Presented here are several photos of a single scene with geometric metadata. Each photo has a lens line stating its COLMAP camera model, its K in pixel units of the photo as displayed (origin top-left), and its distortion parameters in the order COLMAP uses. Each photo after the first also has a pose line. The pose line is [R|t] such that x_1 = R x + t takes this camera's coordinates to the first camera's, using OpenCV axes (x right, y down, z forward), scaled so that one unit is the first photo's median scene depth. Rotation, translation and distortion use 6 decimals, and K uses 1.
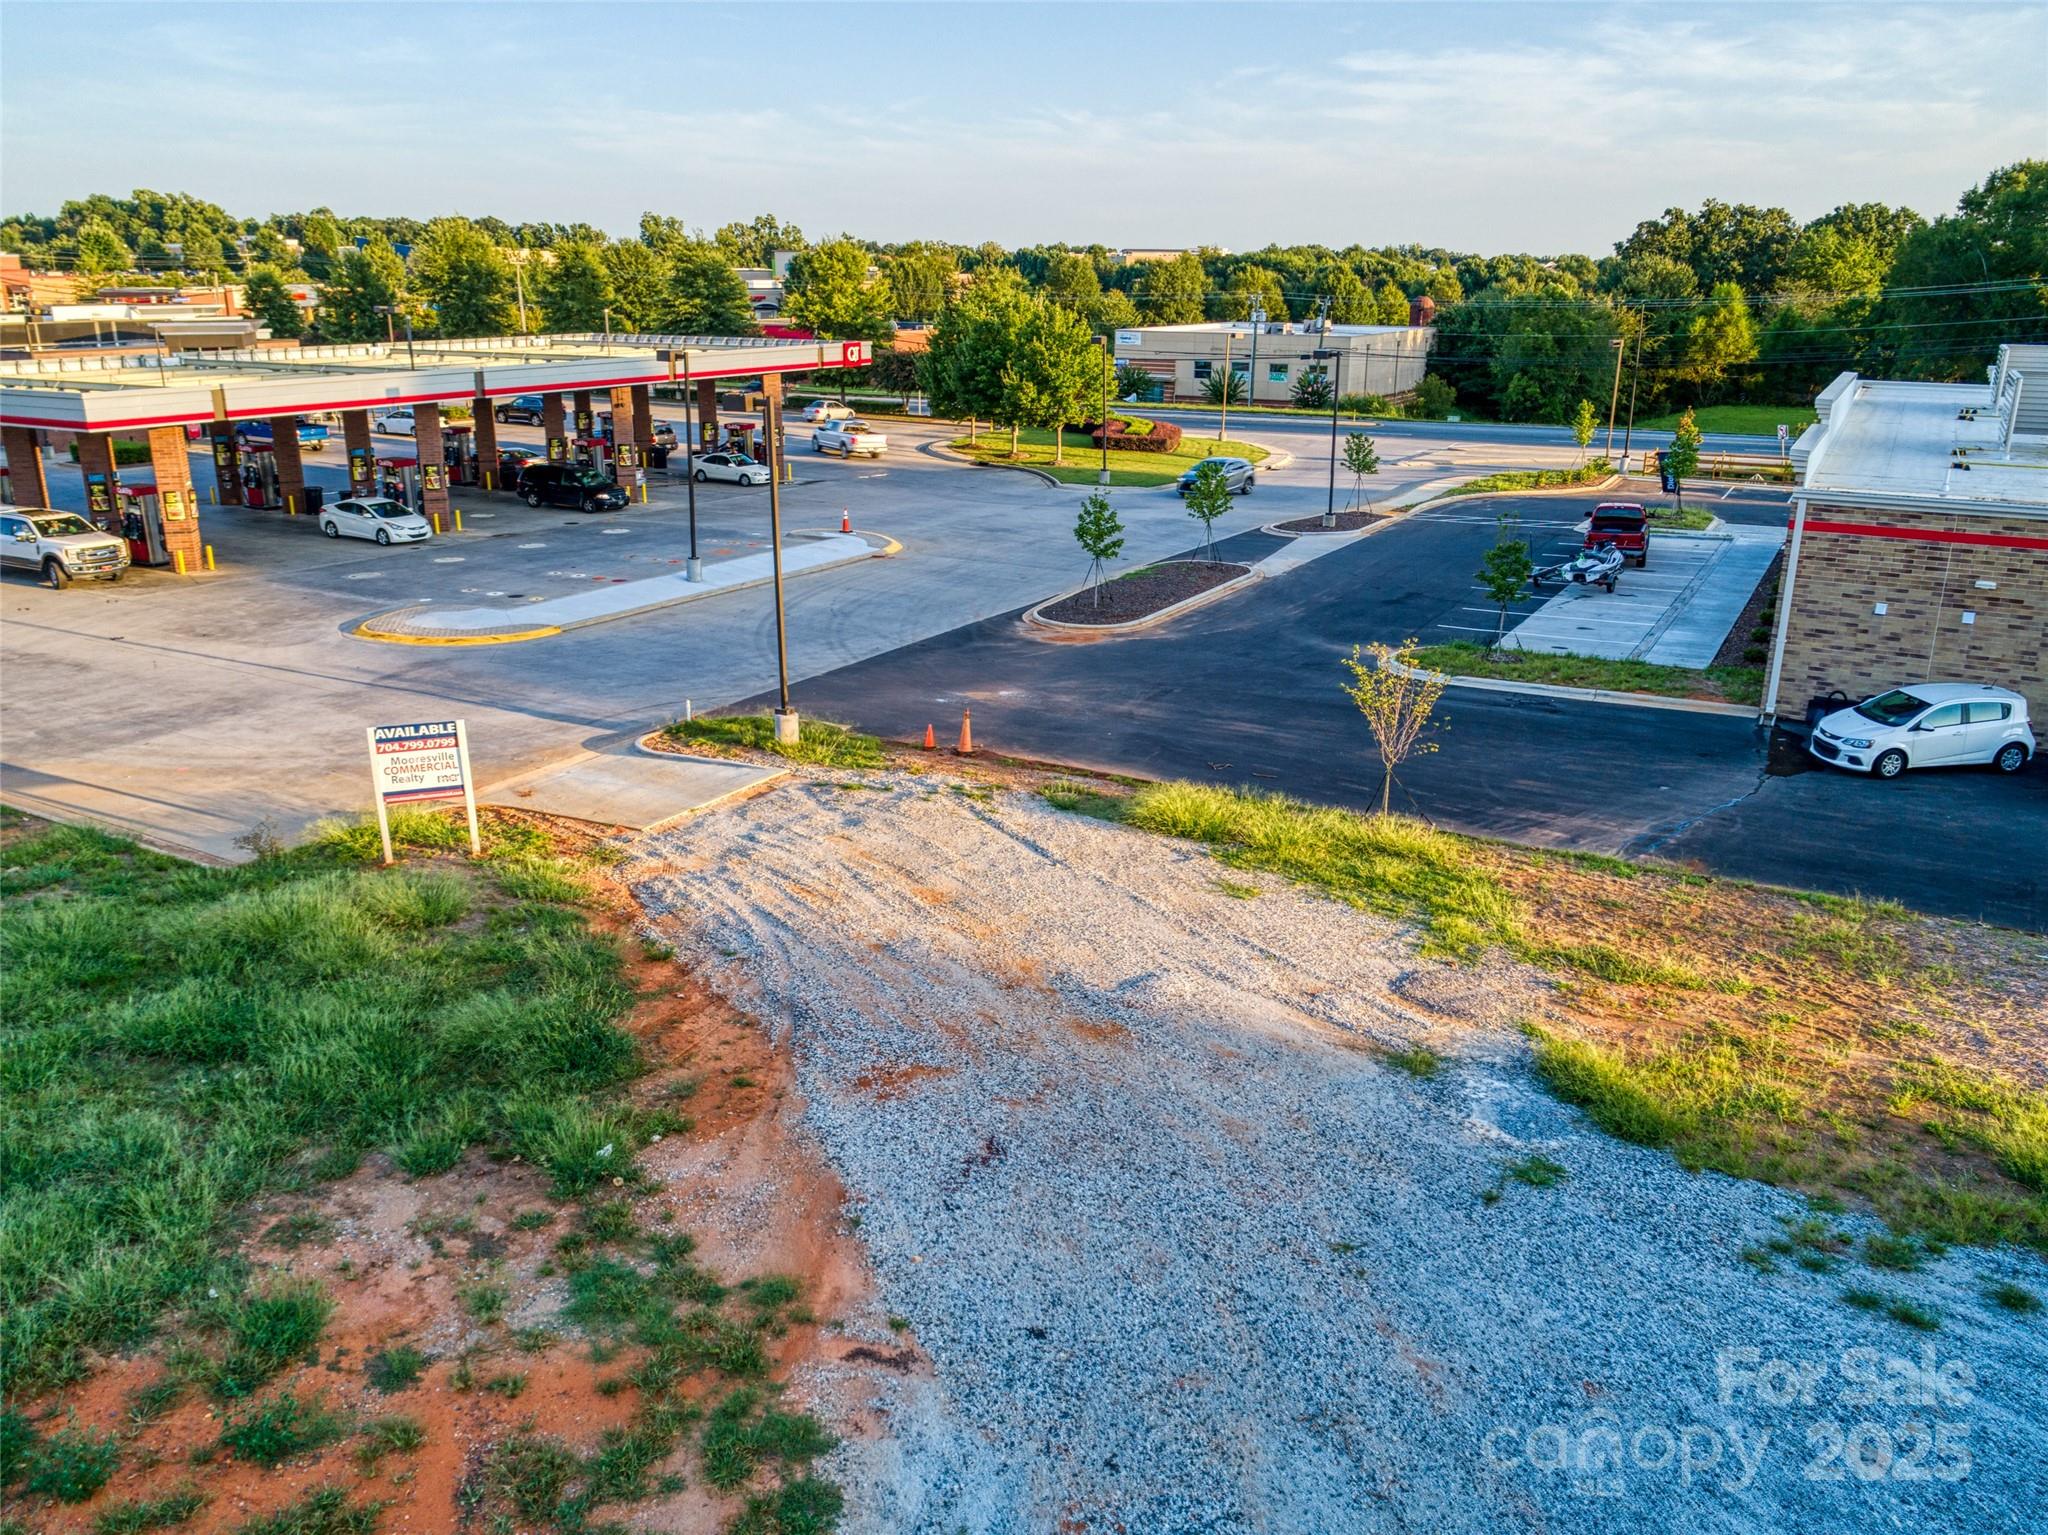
lens RADIAL K [[1555.5, 0, 1023.0], [0, 1555.5, 770.5], [0, 0, 1]] dist [-0.017515, 0.010240]
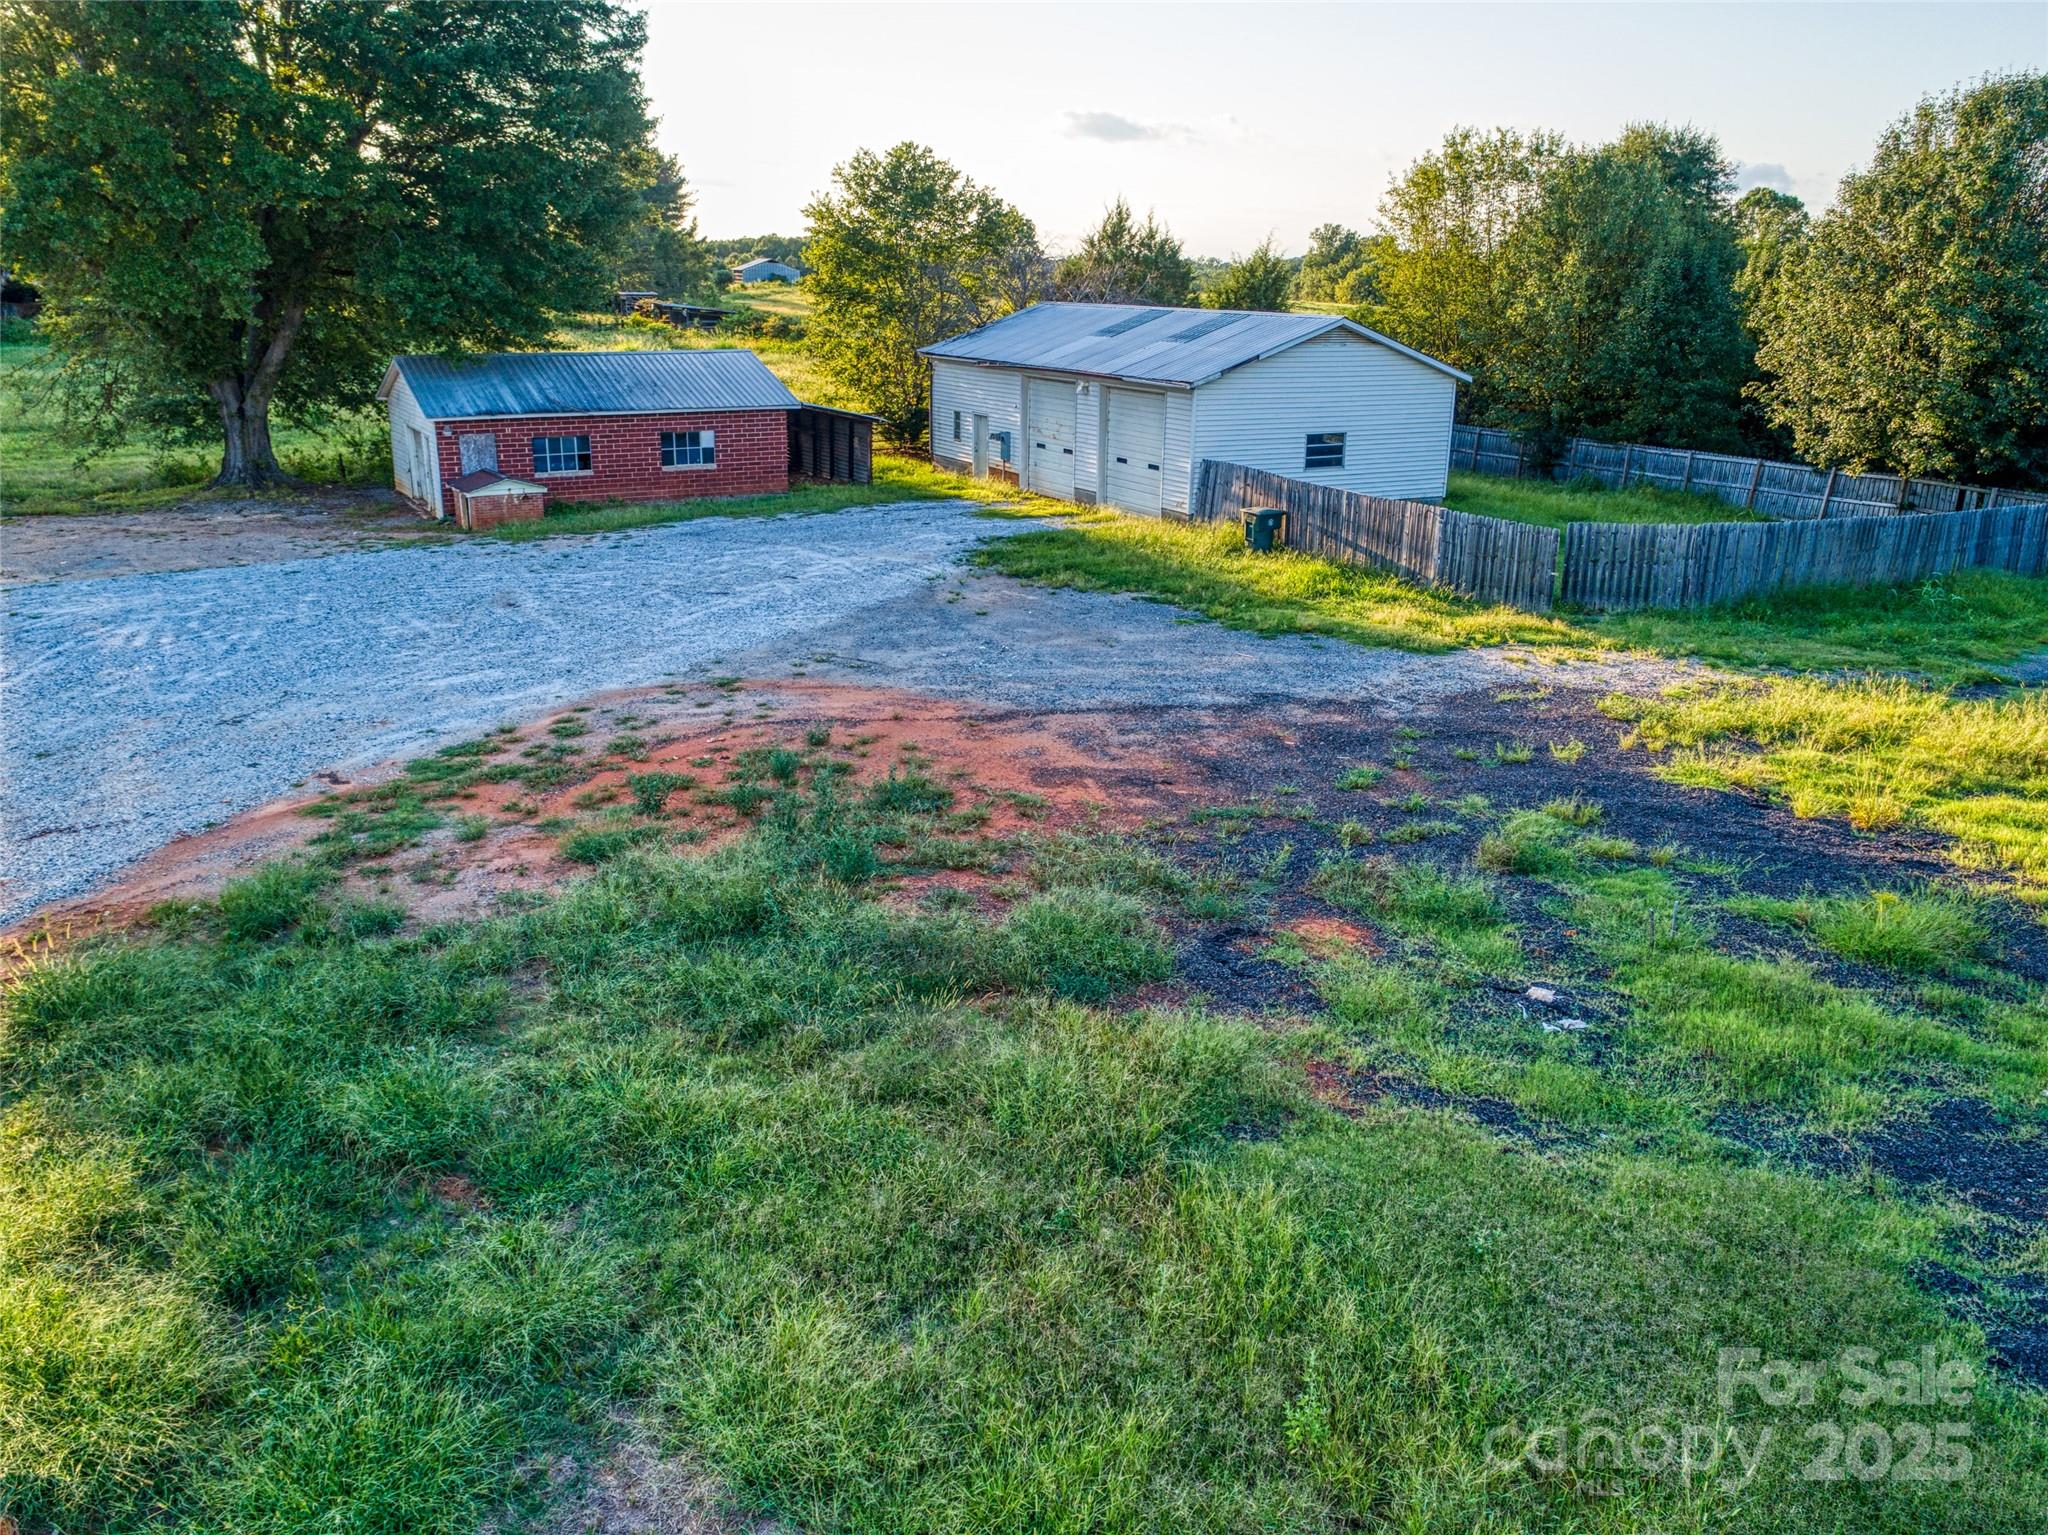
lens RADIAL K [[1555.5, 0, 1025.4], [0, 1555.5, 760.4], [0, 0, 1]] dist [-0.017515, 0.010240]
pose [[-0.841493, -0.177274, 0.510356, -1.028340], [0.151219, 0.829596, 0.537498, -0.258631], [-0.518673, 0.529476, -0.671292, 1.171575]]
